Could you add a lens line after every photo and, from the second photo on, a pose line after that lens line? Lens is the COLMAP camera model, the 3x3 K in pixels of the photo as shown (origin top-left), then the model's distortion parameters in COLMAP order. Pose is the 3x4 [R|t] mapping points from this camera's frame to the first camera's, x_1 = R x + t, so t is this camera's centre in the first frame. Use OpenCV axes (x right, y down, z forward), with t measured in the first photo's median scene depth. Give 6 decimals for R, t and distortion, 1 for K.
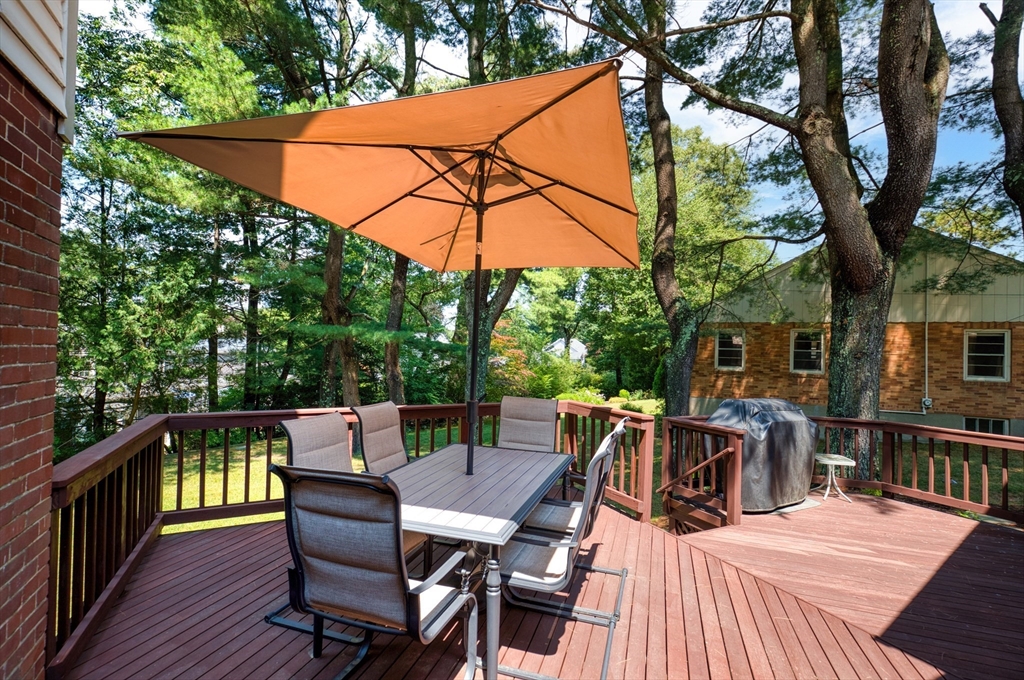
lens RADIAL K [[469.9, 0, 512.0], [0, 469.9, 340.0], [0, 0, 1]] dist [0.000691, -0.000156]
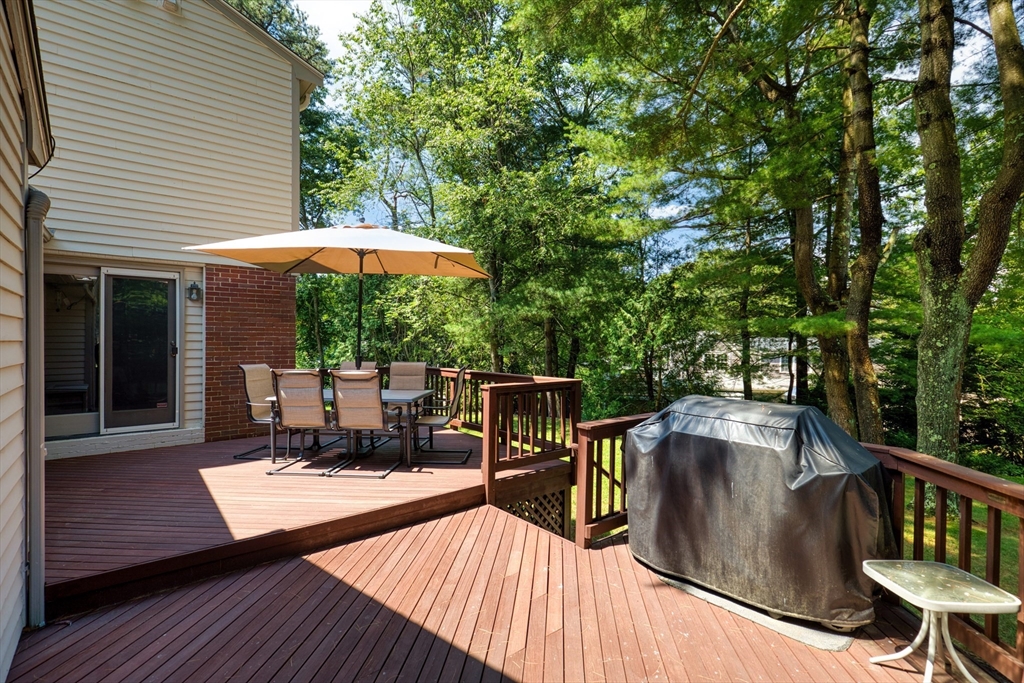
lens RADIAL K [[469.9, 0, 512.0], [0, 469.9, 341.5], [0, 0, 1]] dist [0.000691, -0.000156]
pose [[0.232701, -0.017924, -0.972383, 1.075603], [0.009065, 0.999827, -0.016261, 0.071882], [0.972506, -0.005031, 0.232823, 0.655336]]
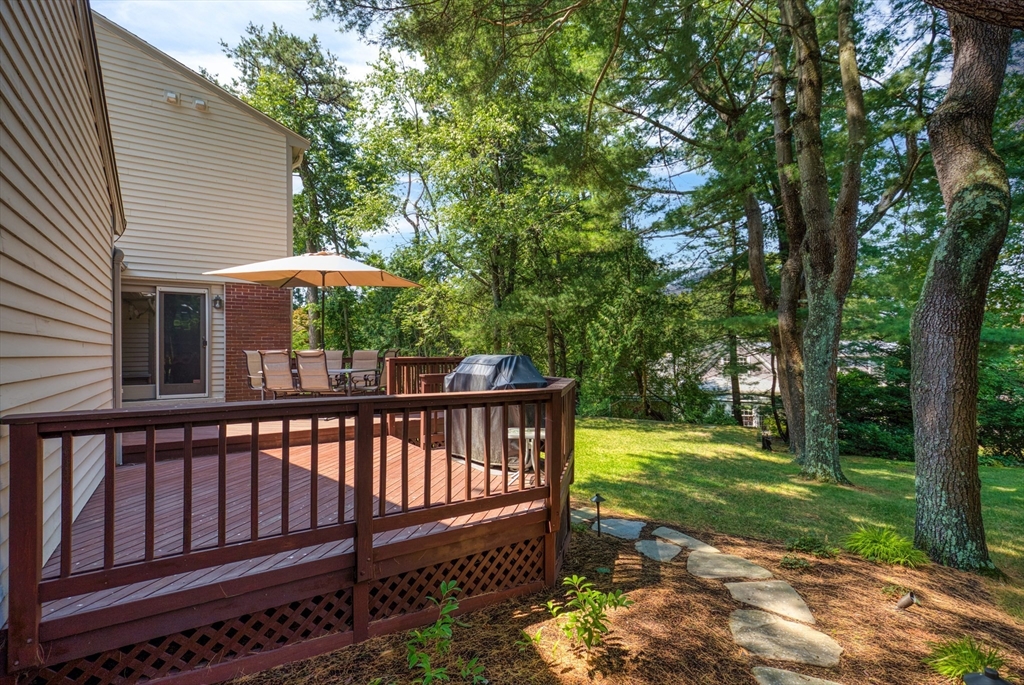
lens RADIAL K [[474.0, 0, 513.7], [0, 474.0, 346.3], [0, 0, 1]] dist [-0.000332, -0.000024]
pose [[0.142806, -0.031307, -0.989255, 1.576740], [0.019983, 0.999387, -0.028743, 0.149517], [0.989549, -0.015664, 0.143344, 0.960777]]
